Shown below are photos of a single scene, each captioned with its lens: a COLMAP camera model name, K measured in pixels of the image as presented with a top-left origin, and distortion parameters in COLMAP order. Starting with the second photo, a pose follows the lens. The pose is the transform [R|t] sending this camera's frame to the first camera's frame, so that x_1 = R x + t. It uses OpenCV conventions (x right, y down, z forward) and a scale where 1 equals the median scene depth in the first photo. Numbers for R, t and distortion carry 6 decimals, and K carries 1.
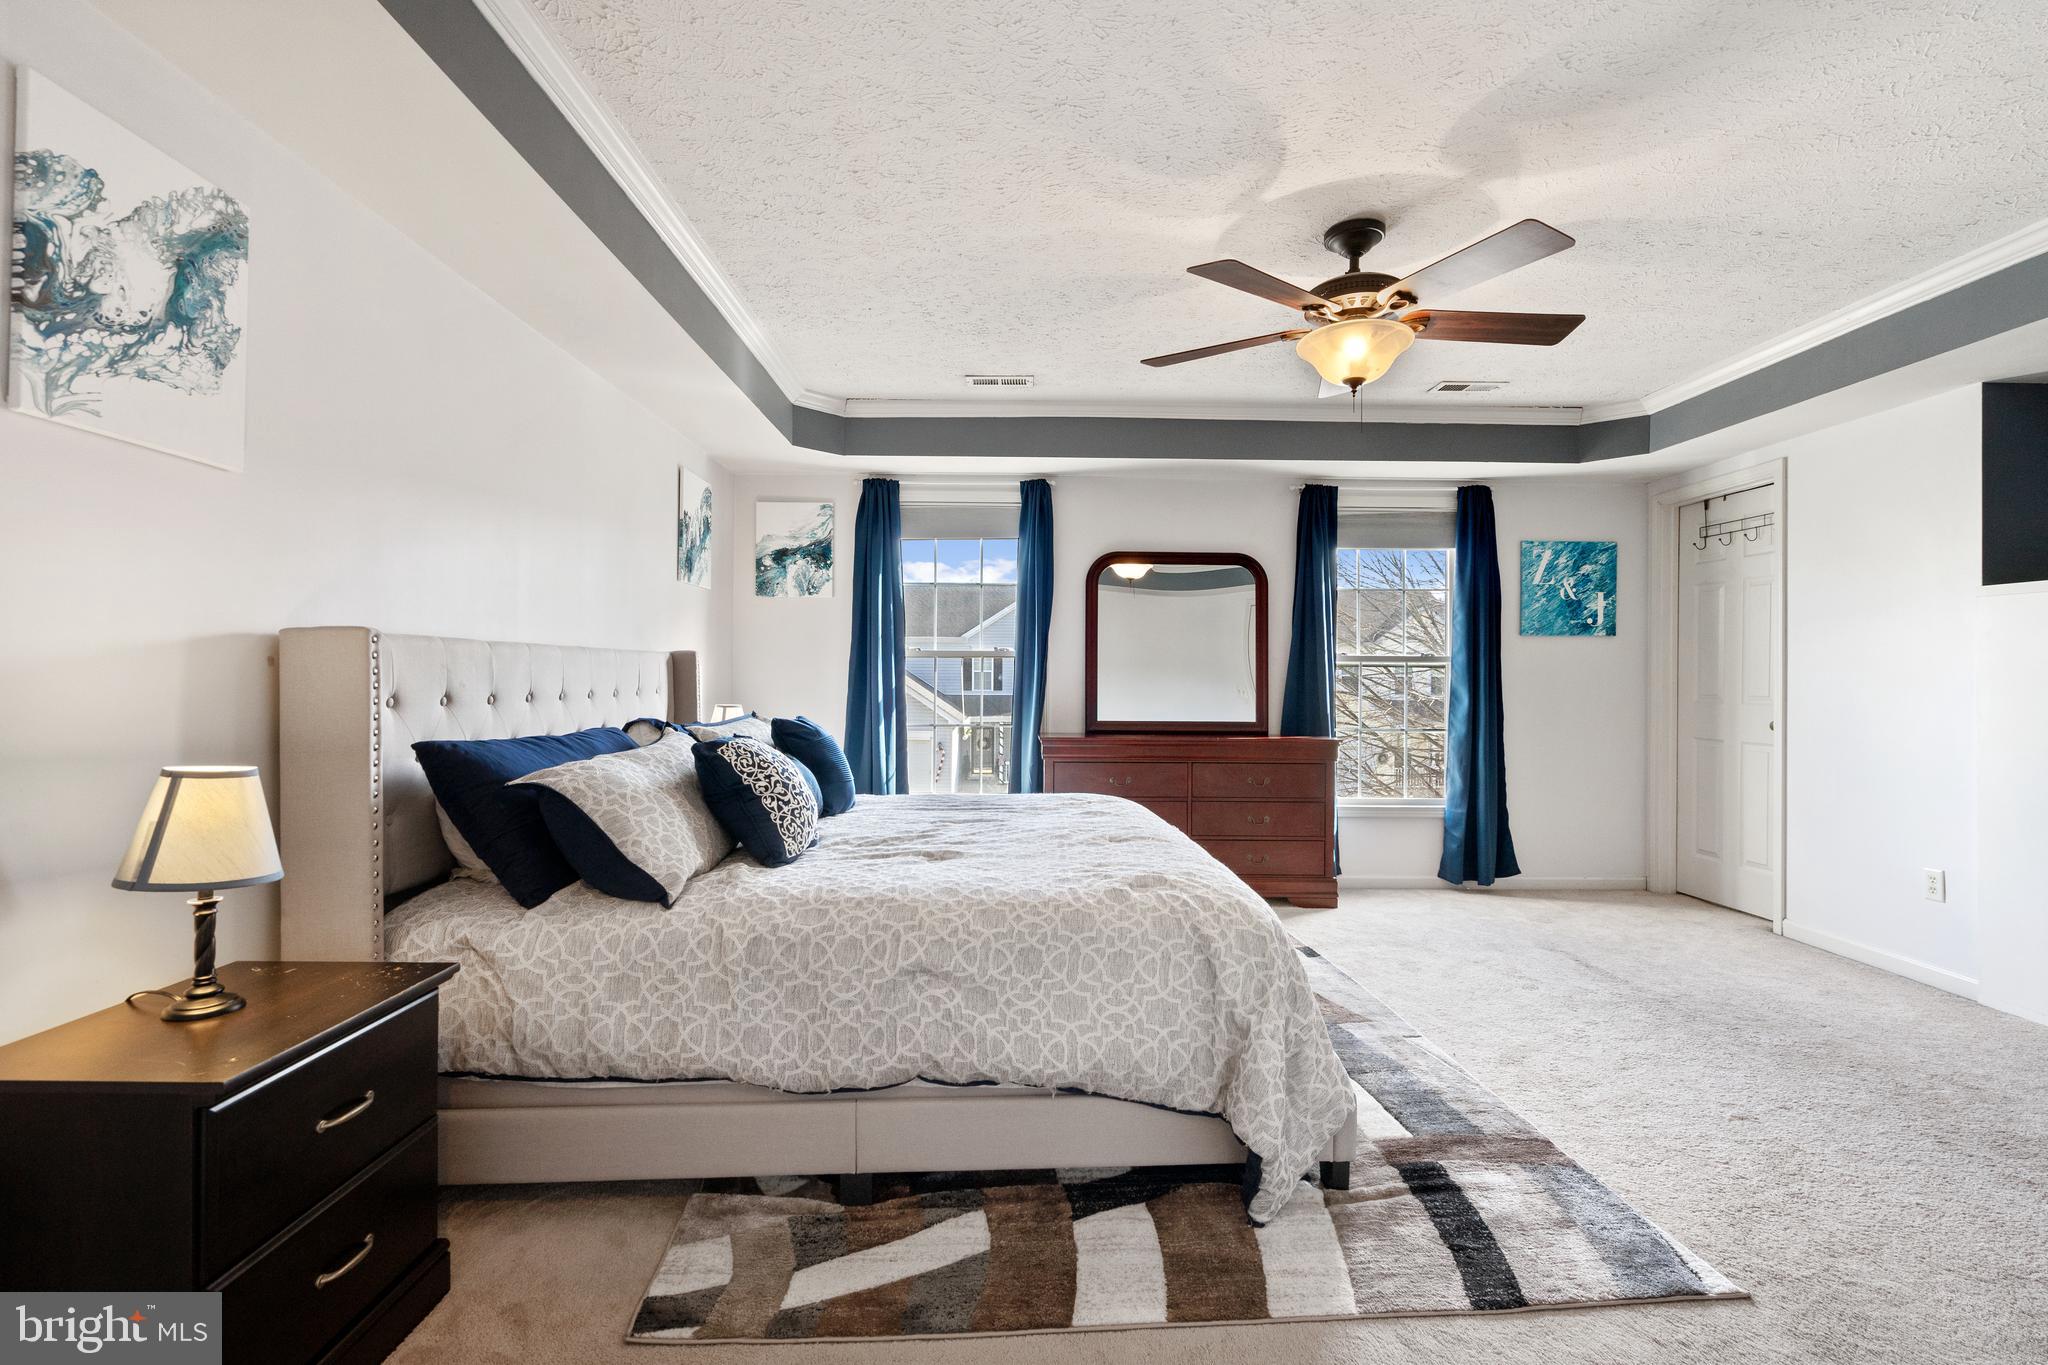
lens RADIAL K [[917.1, 0, 1012.7], [0, 917.1, 676.9], [0, 0, 1]] dist [-0.006286, 0.002984]
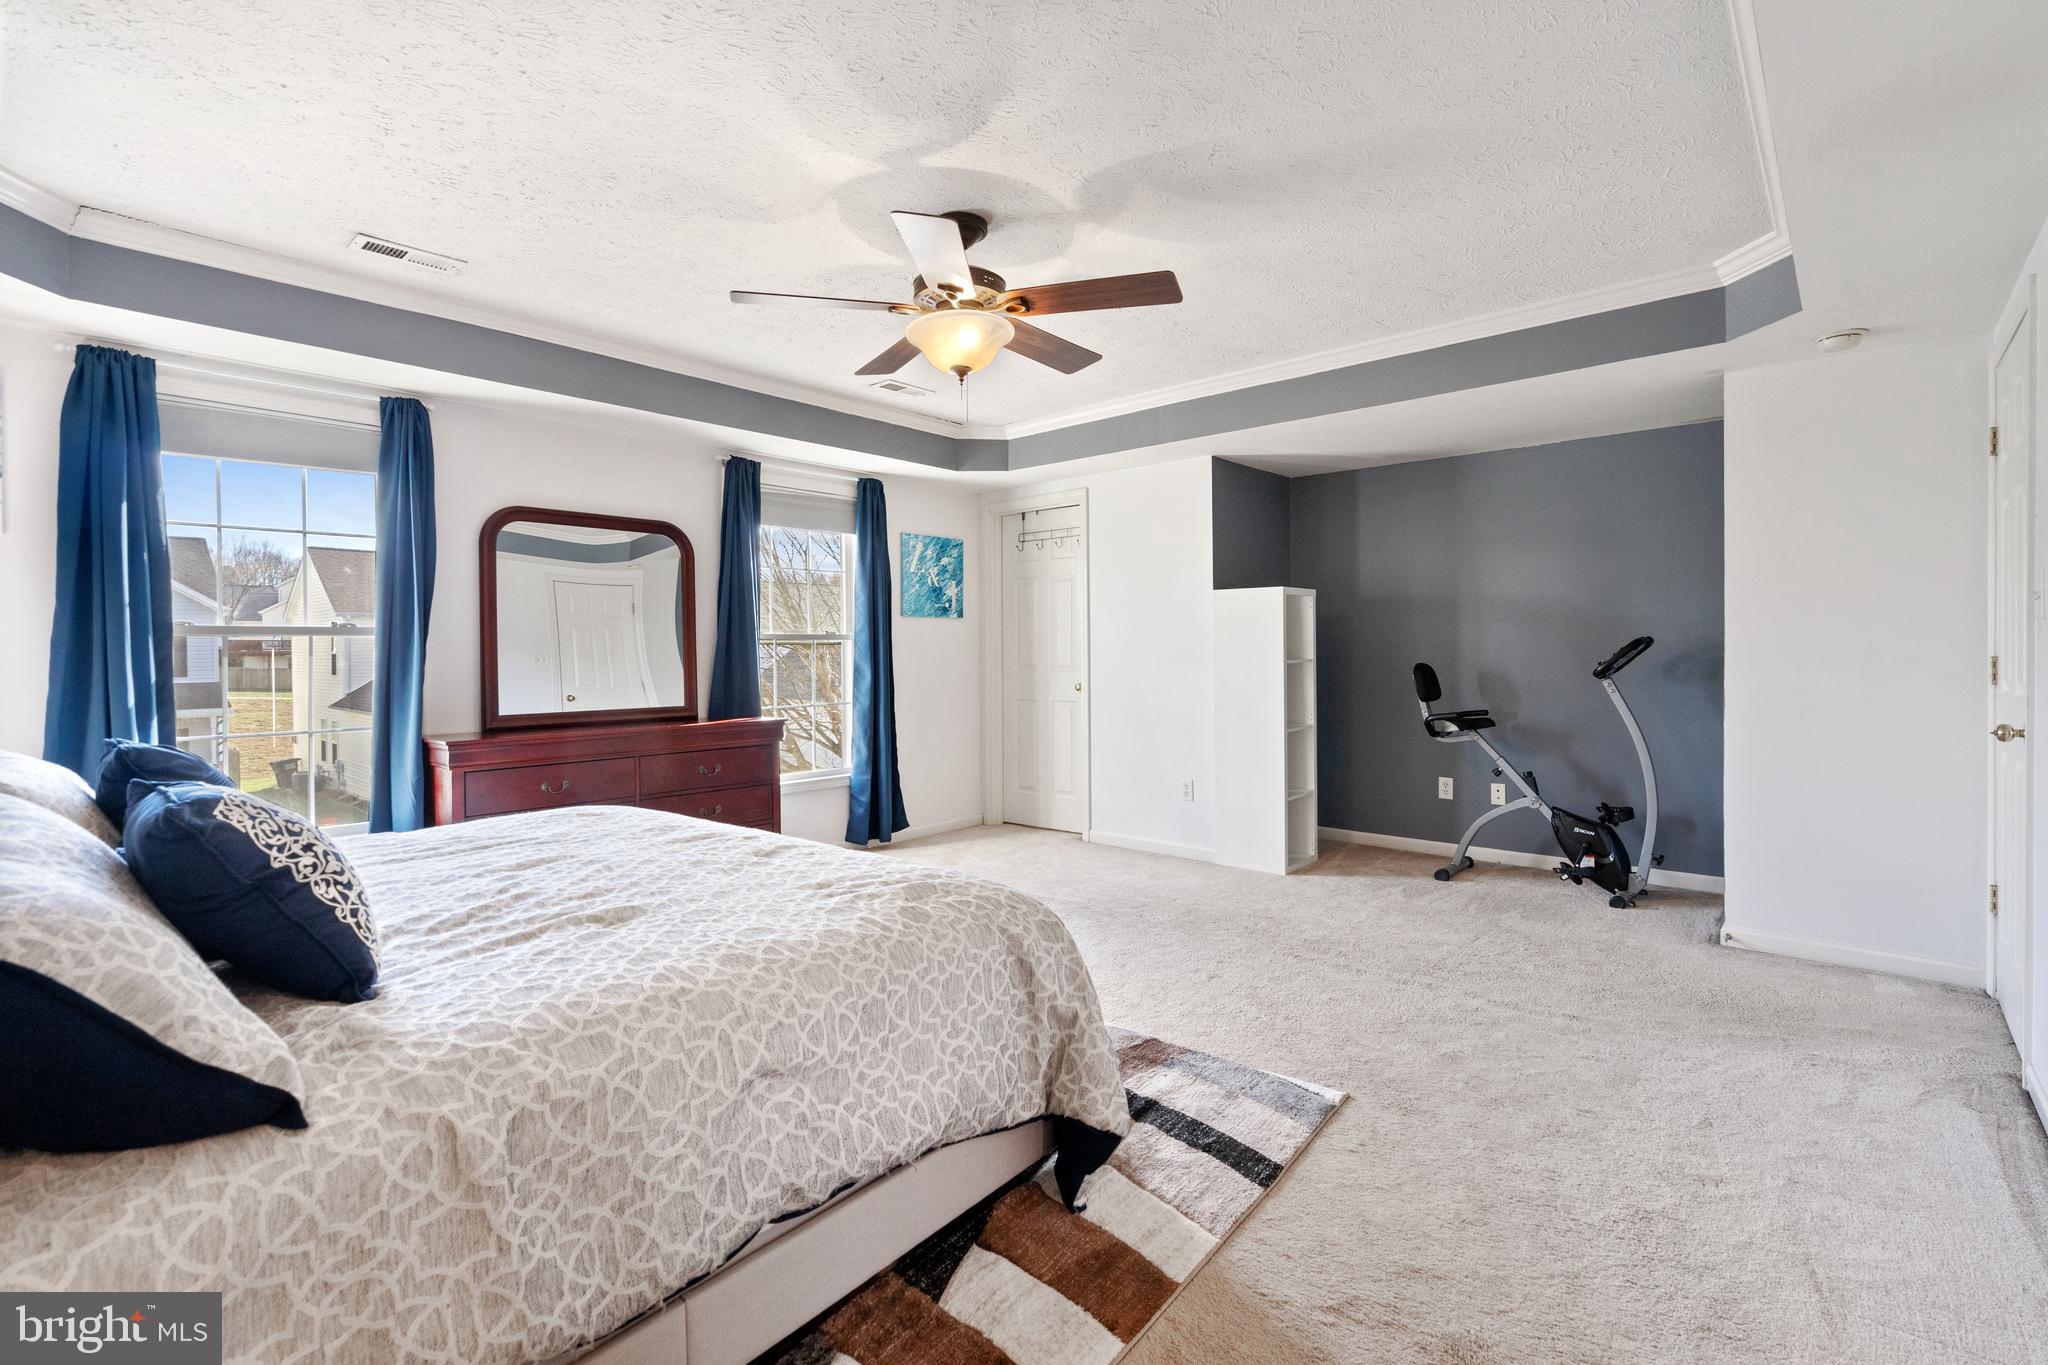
lens RADIAL K [[917.1, 0, 975.6], [0, 917.1, 660.0], [0, 0, 1]] dist [-0.006286, 0.002984]
pose [[0.688540, -0.019621, 0.724932, -0.446594], [0.013565, 0.999807, 0.014177, -0.013734], [-0.725071, 0.000073, 0.688674, 0.336941]]
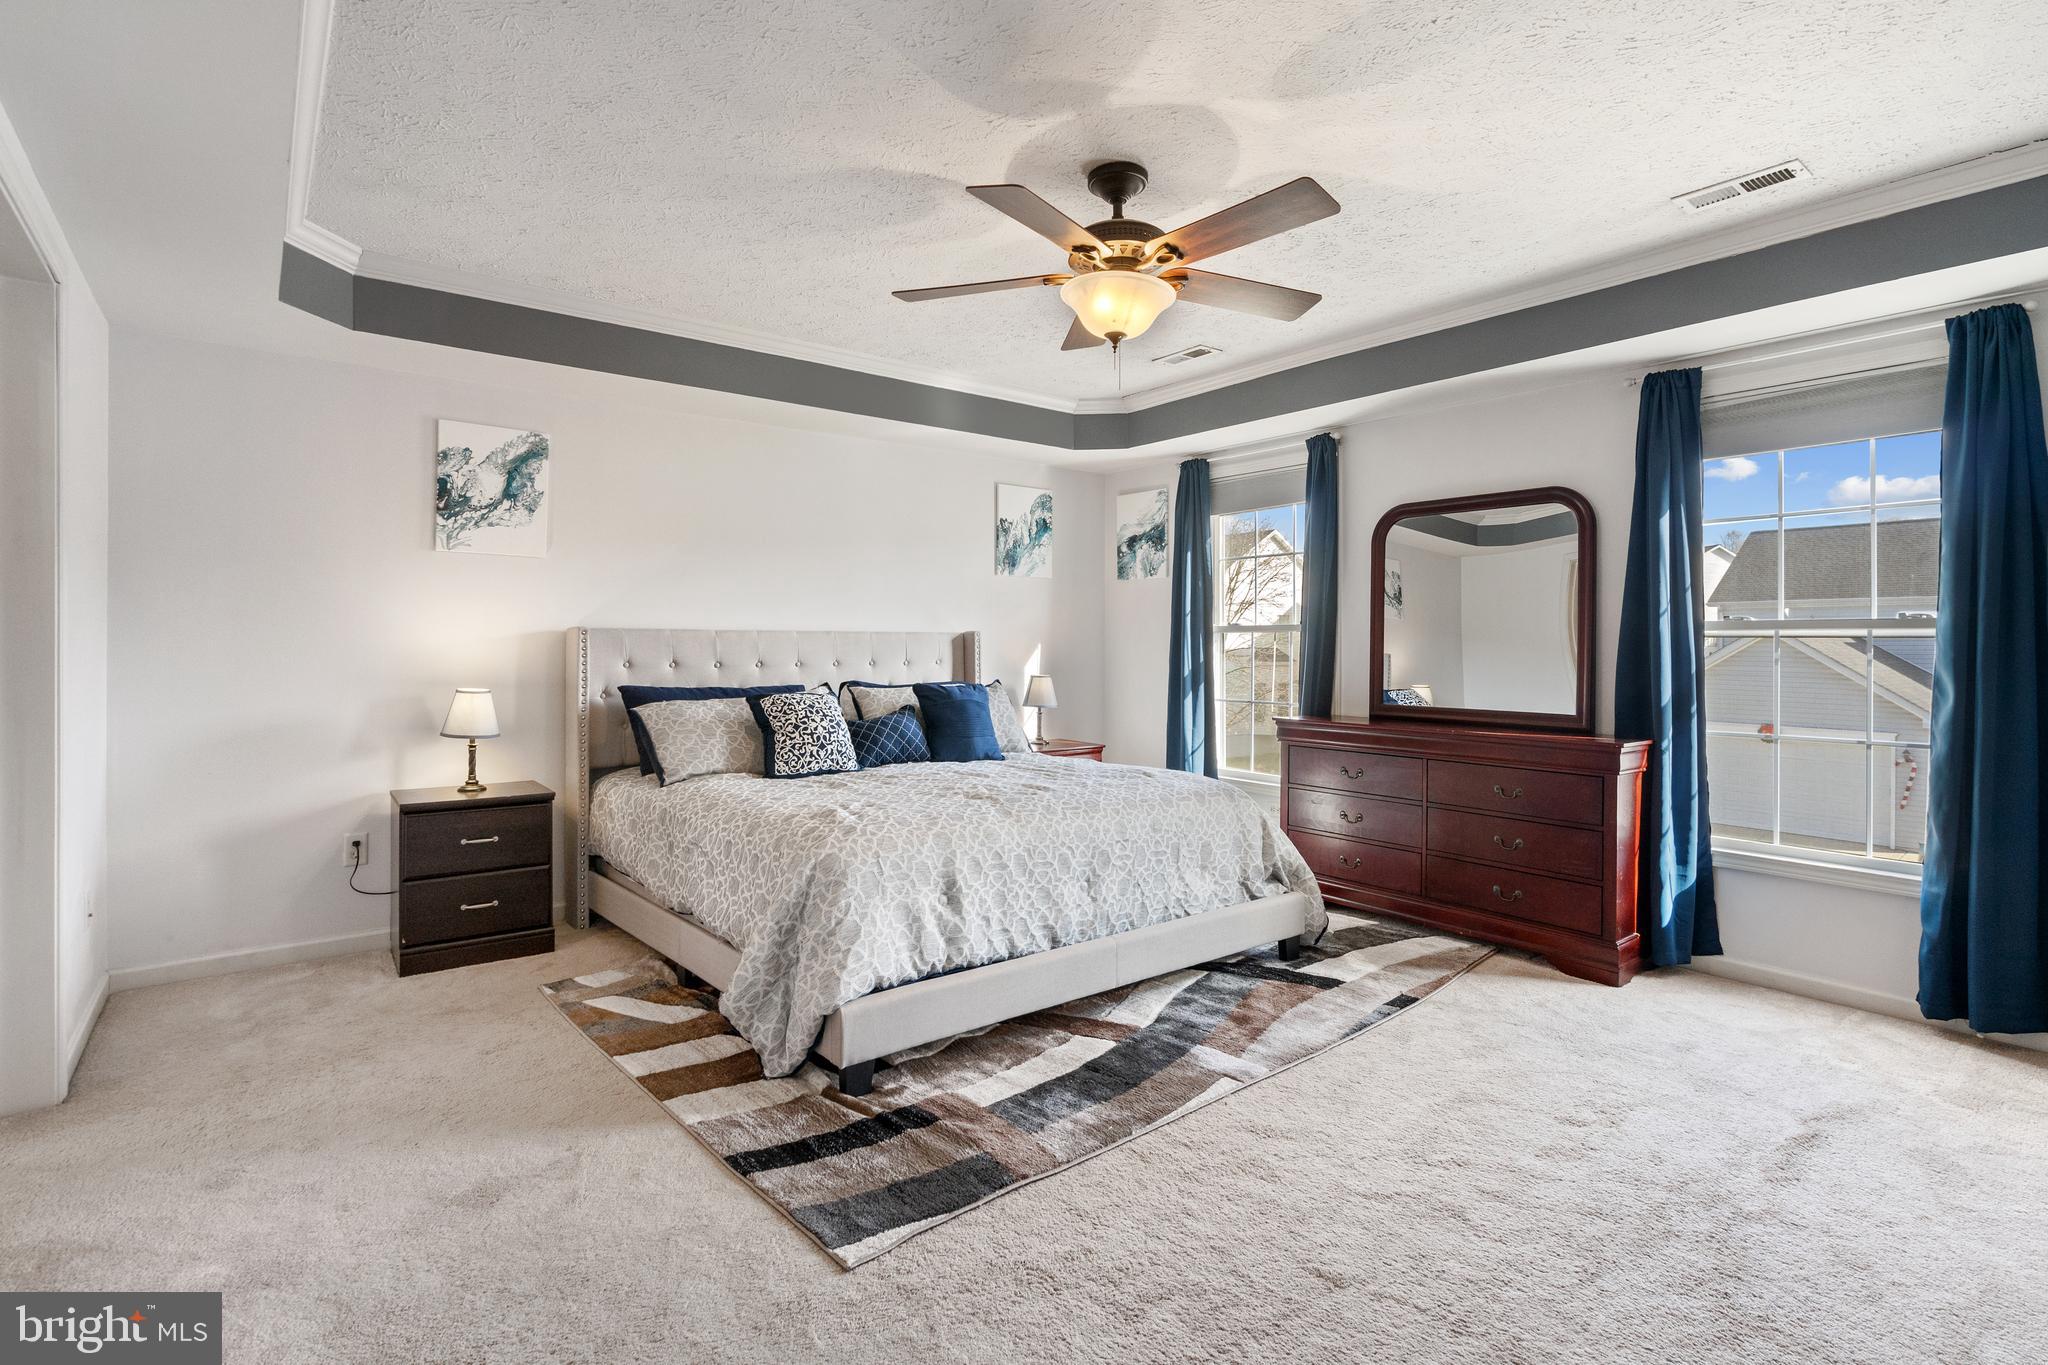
lens RADIAL K [[975.4, 0, 983.3], [0, 975.4, 650.6], [0, 0, 1]] dist [-0.012870, 0.001943]
pose [[0.601348, -0.000626, -0.798987, 1.322162], [-0.001723, 0.999996, -0.002080, 0.000906], [0.798986, 0.002627, 0.601344, 0.359472]]
